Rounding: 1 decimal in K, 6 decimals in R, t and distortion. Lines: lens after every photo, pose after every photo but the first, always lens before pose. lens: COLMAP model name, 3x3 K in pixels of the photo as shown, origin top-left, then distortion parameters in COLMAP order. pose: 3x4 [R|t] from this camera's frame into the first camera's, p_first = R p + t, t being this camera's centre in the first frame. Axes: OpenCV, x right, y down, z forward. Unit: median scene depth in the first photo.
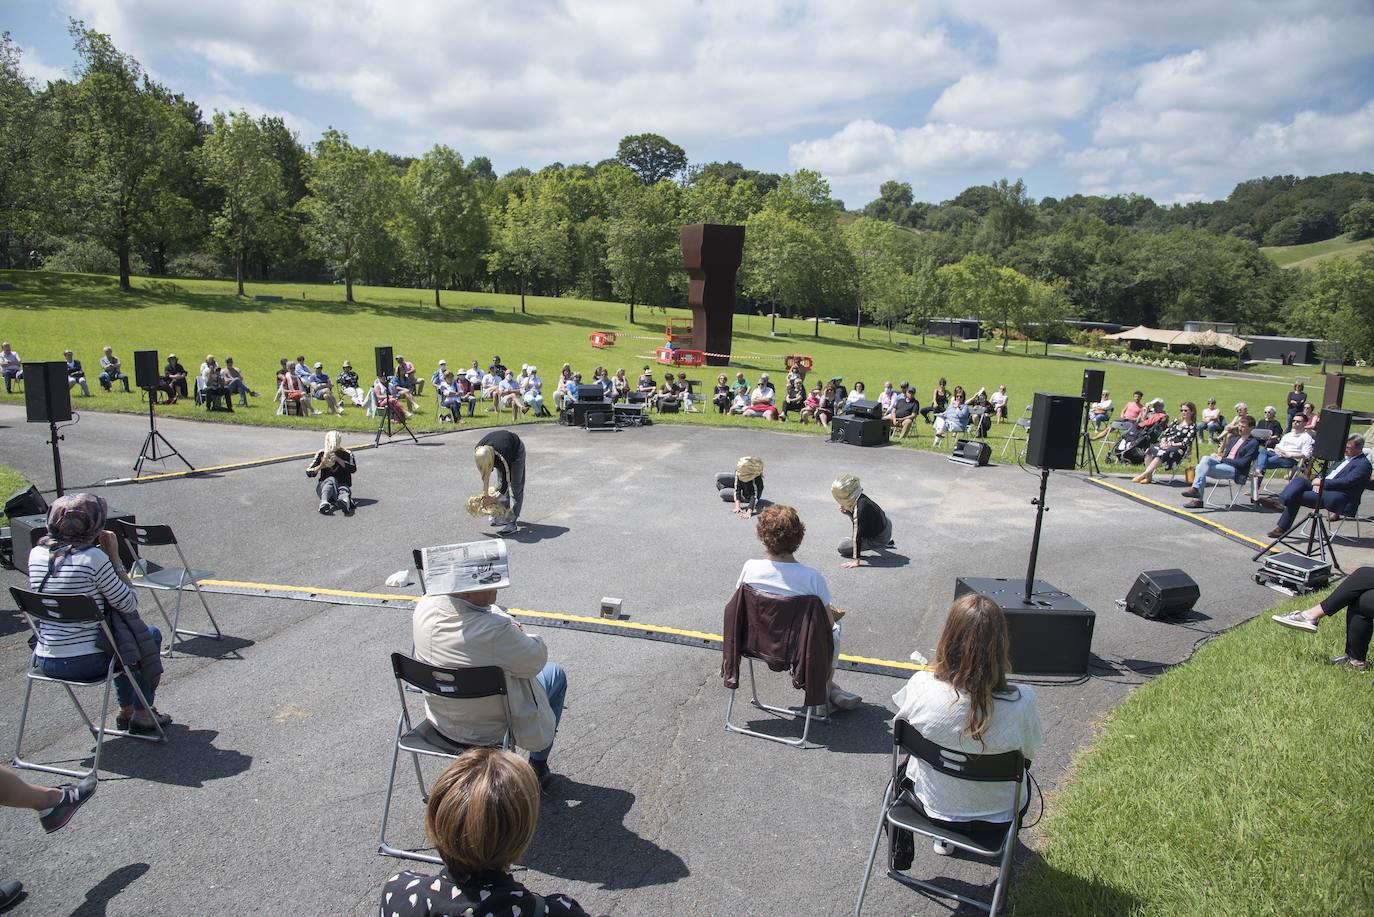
lens RADIAL K [[920.3, 0, 684.7], [0, 920.3, 444.3], [0, 0, 1]] dist [-0.122998, 0.065540]
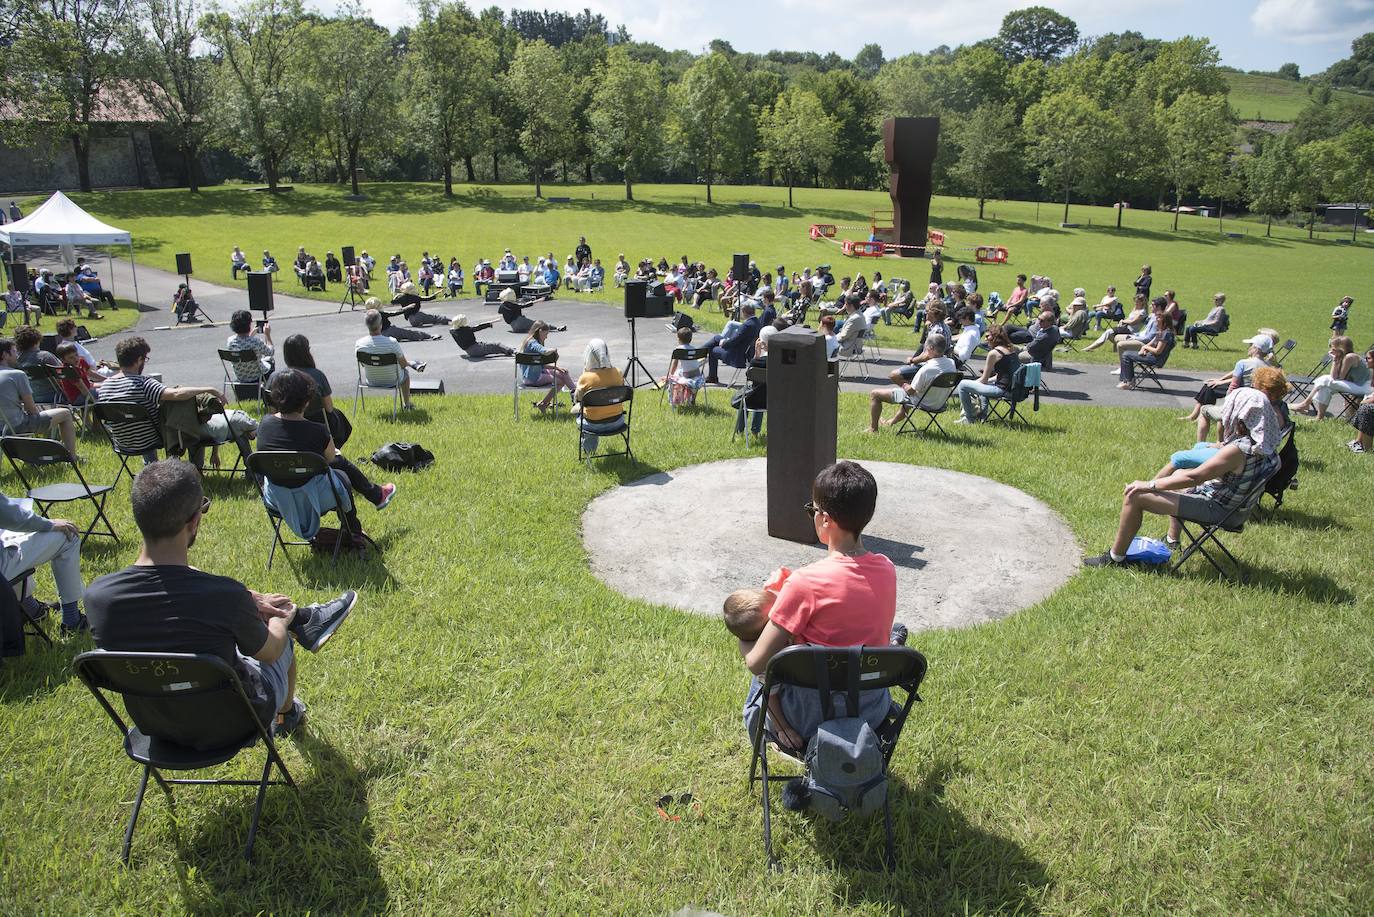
lens RADIAL K [[920.3, 0, 684.7], [0, 920.3, 444.3], [0, 0, 1]] dist [-0.122998, 0.065540]
pose [[0.907747, 0.076368, -0.412508, 0.097267], [-0.028374, 0.992216, 0.121251, 0.002714], [0.418557, -0.098360, 0.902849, -0.018237]]
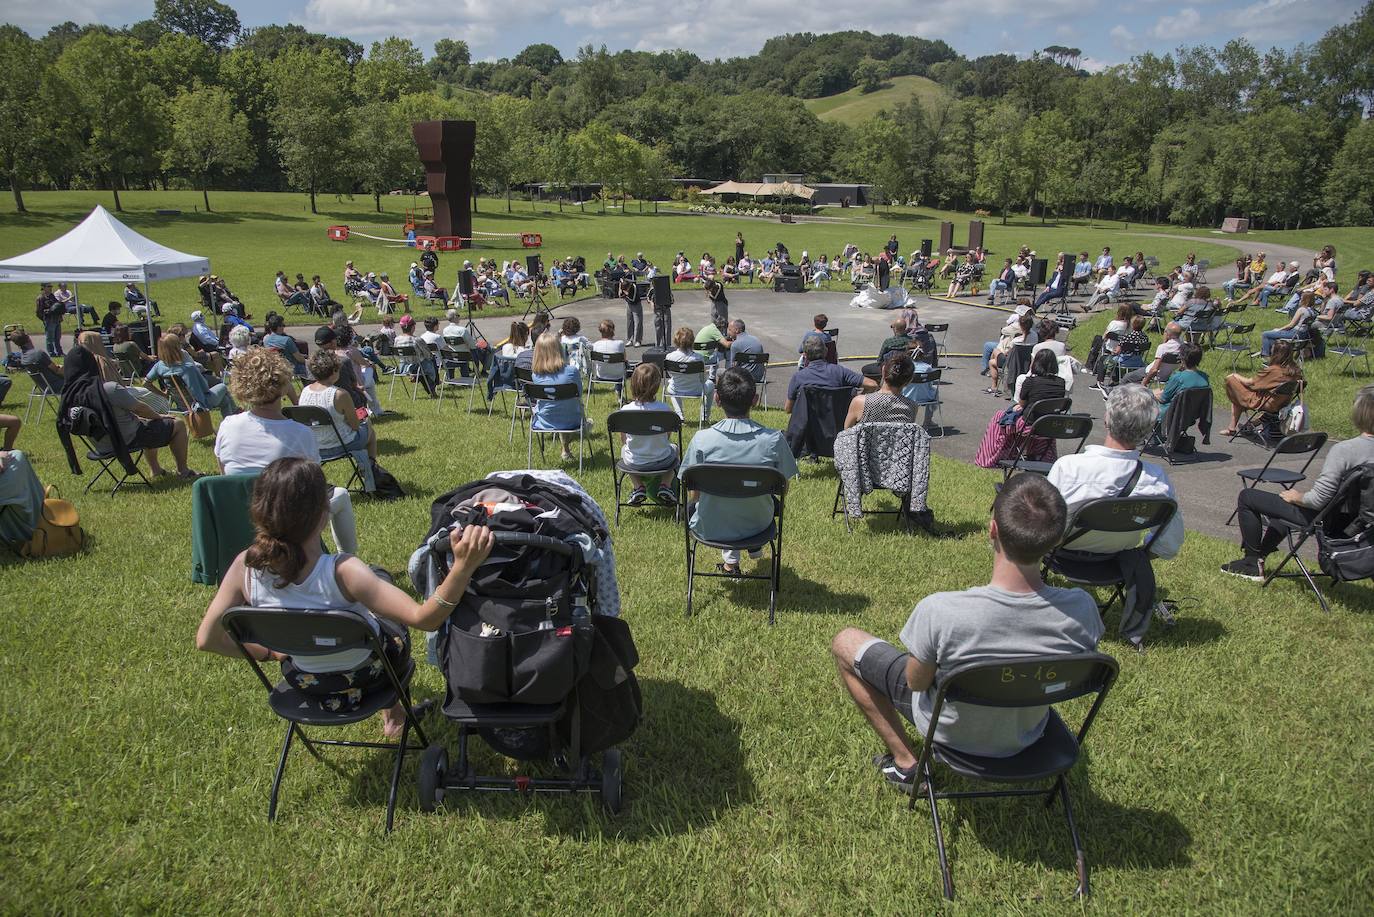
lens RADIAL K [[920.3, 0, 684.7], [0, 920.3, 444.3], [0, 0, 1]] dist [-0.122998, 0.065540]
pose [[0.892819, -0.164833, 0.419172, -0.091096], [0.102205, 0.980496, 0.167872, -0.003497], [-0.438667, -0.107038, 0.892252, -0.055237]]
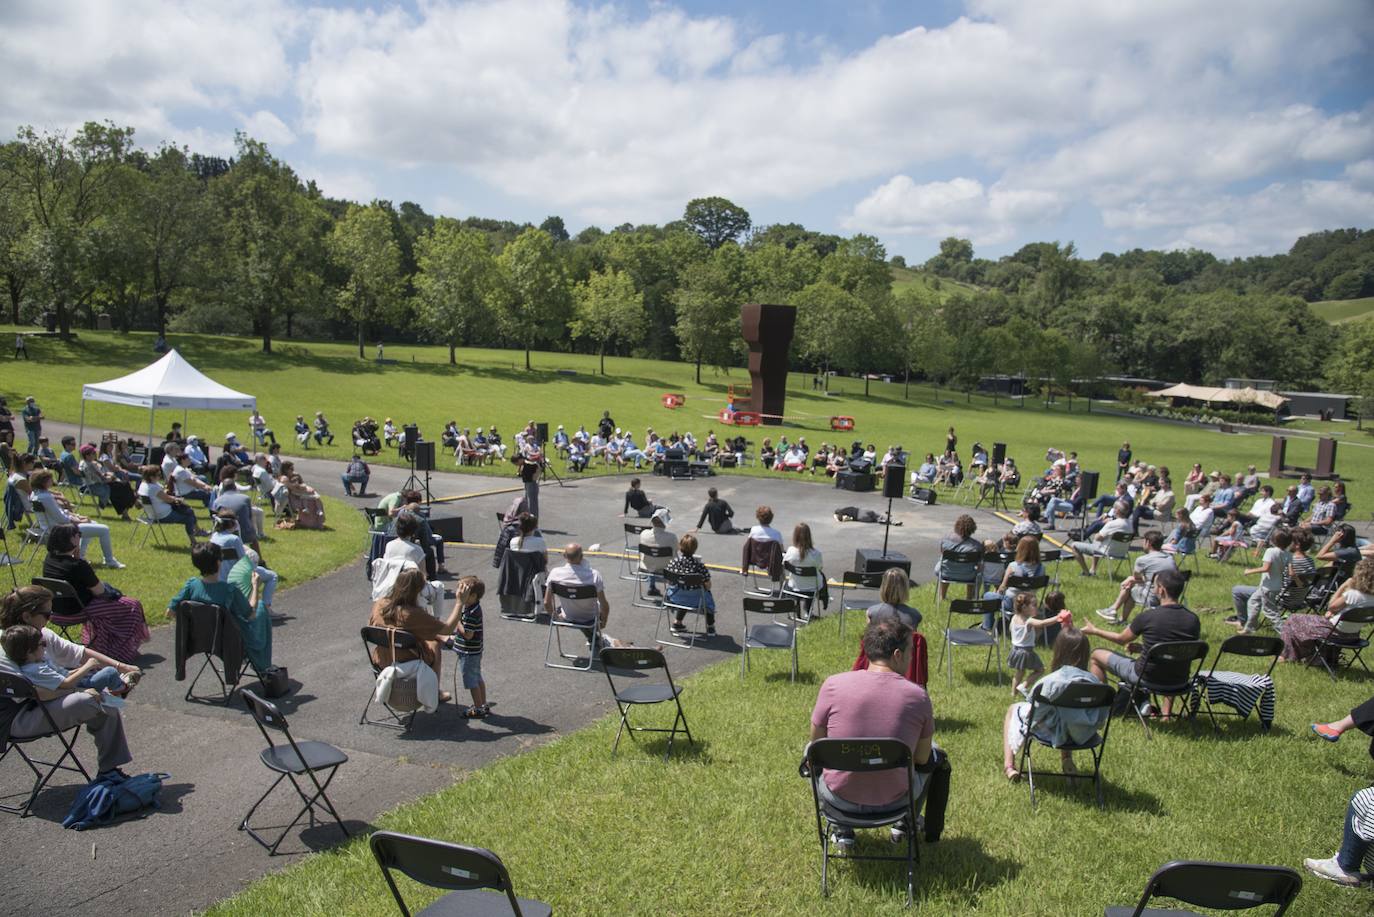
lens RADIAL K [[912.4, 0, 692.7], [0, 912.4, 432.7], [0, 0, 1]] dist [-0.126349, 0.062028]
pose [[0.998133, 0.007975, -0.060549, 0.002025], [-0.012023, 0.997694, -0.066794, 0.001053], [0.059877, 0.067397, 0.995928, -0.061224]]
